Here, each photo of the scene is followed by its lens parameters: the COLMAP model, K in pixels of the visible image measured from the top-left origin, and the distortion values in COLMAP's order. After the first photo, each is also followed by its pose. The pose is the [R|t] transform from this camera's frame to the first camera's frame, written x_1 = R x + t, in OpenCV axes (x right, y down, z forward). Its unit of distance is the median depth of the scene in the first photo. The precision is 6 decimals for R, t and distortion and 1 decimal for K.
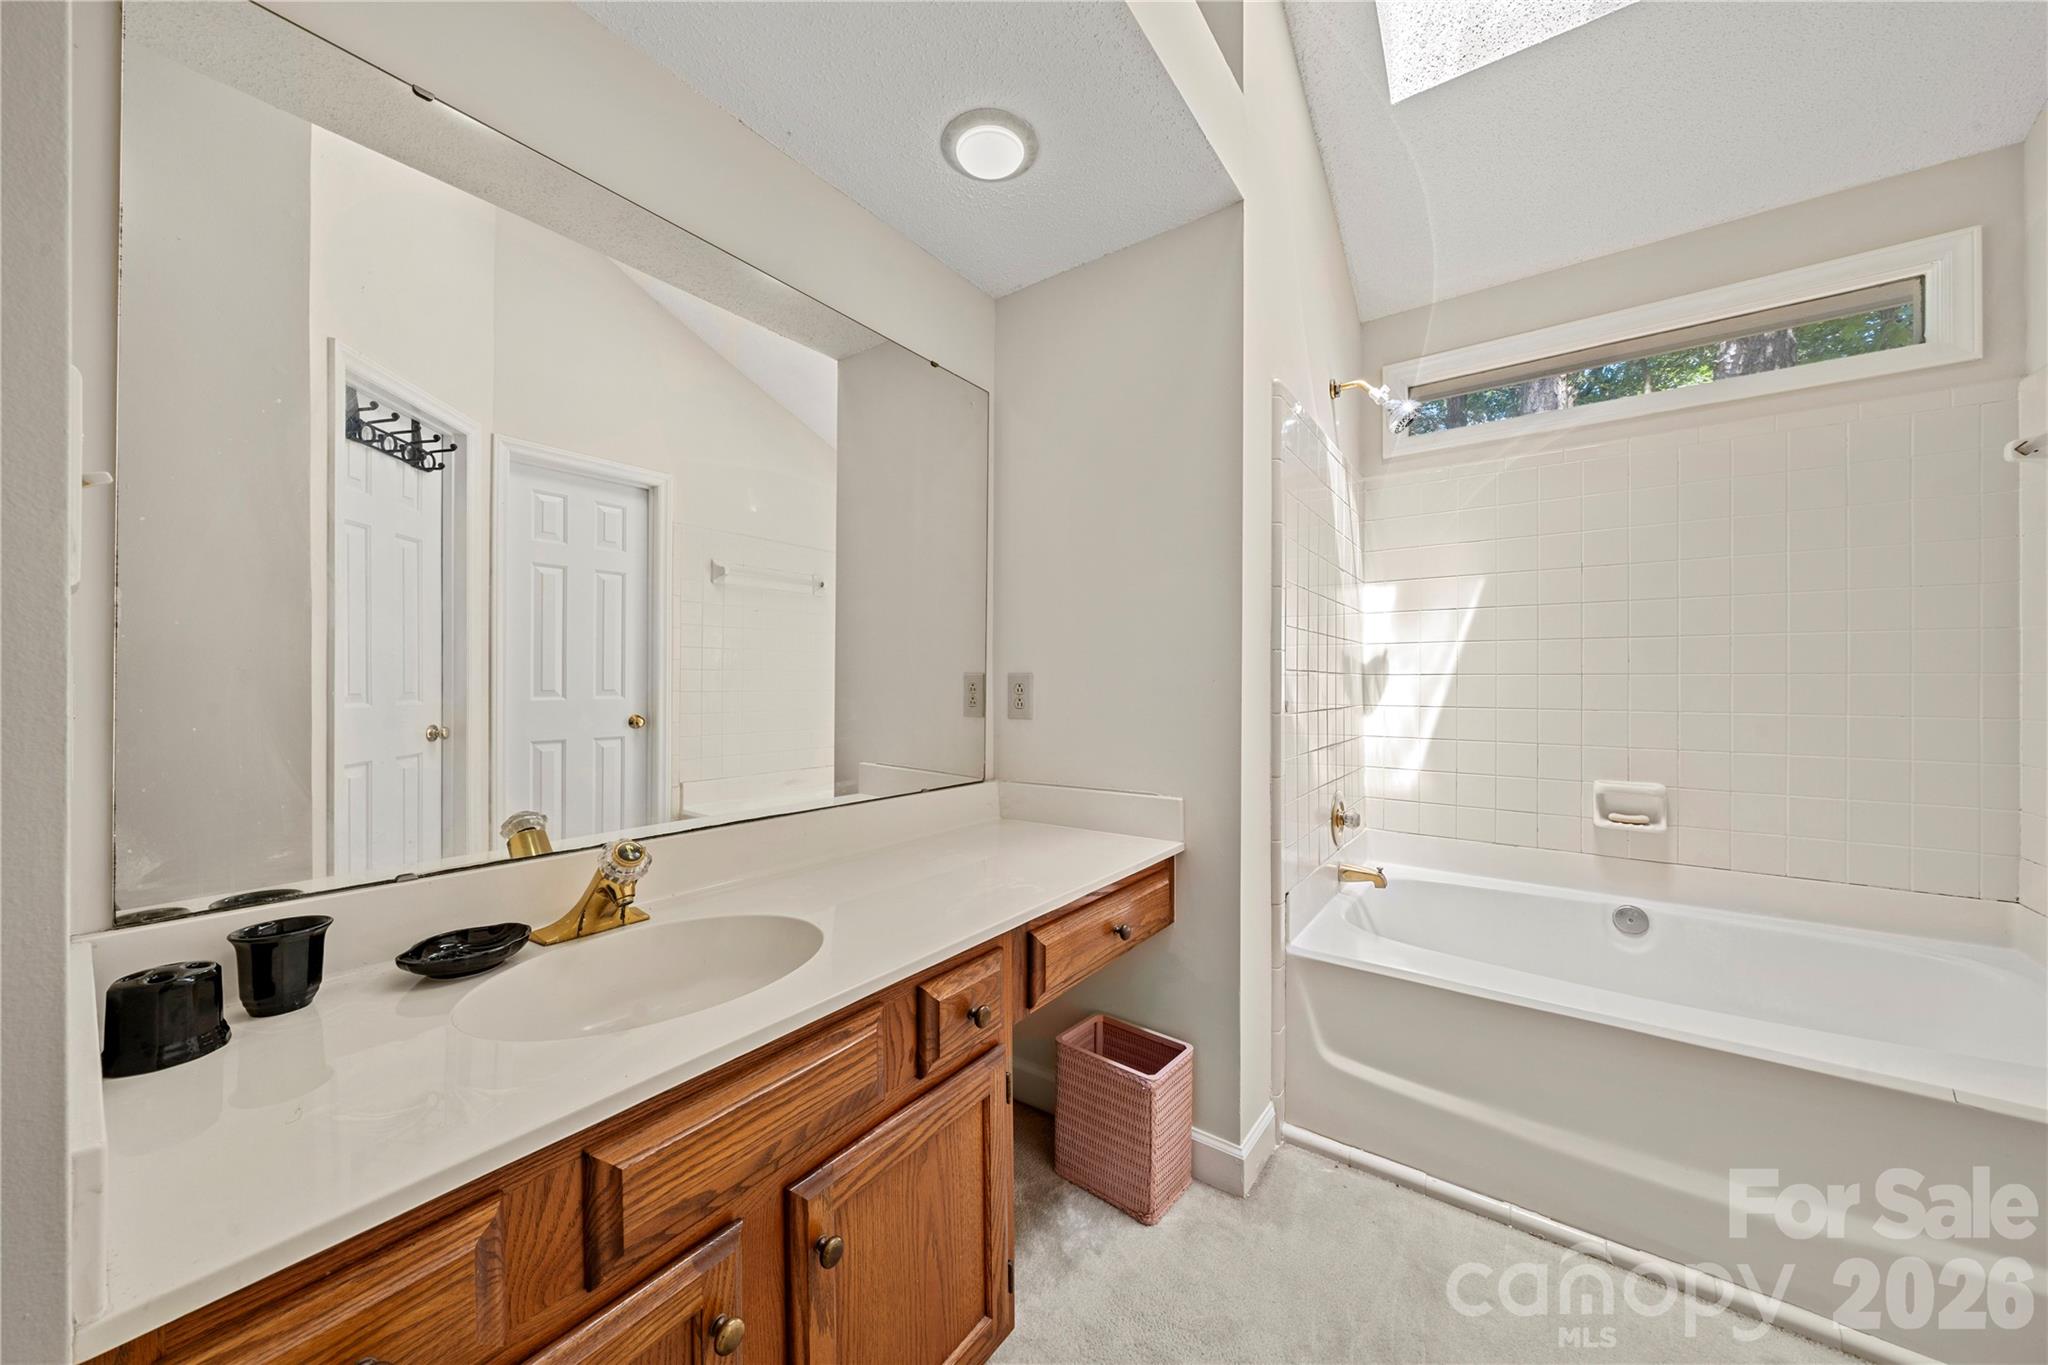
lens RADIAL K [[710.9, 0, 1006.7], [0, 710.9, 673.3], [0, 0, 1]] dist [-0.001740, -0.000104]
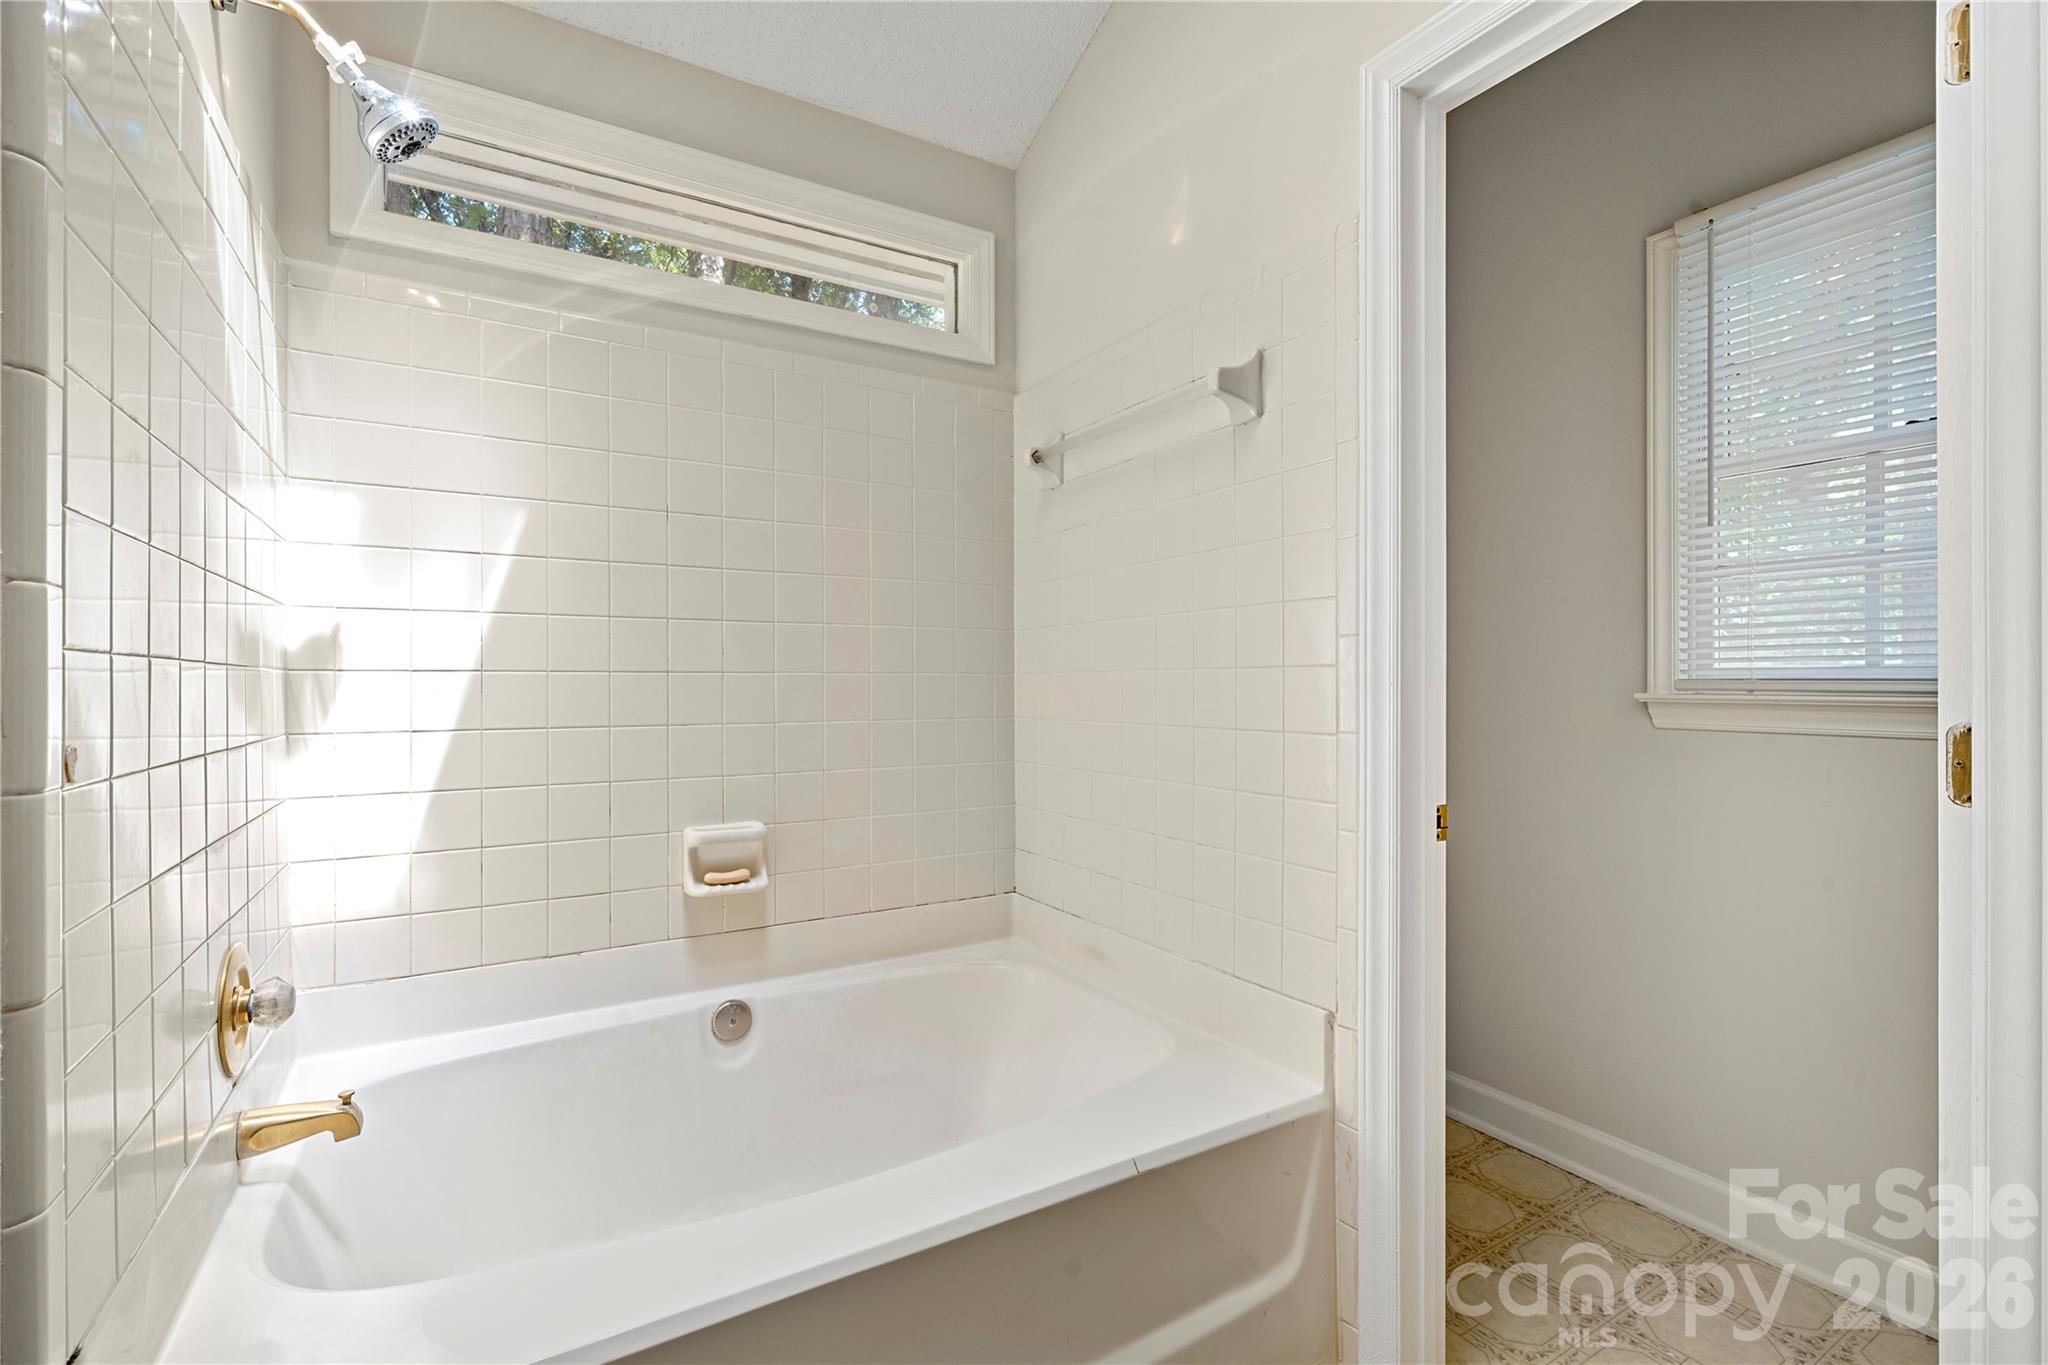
lens RADIAL K [[894.9, 0, 1021.5], [0, 894.9, 685.8], [0, 0, 1]] dist [0.001966, -0.000667]
pose [[0.366637, -0.005409, 0.930348, 0.147531], [-0.004083, 0.999964, 0.007423, 0.006436], [-0.930355, -0.006520, 0.366601, 0.379925]]
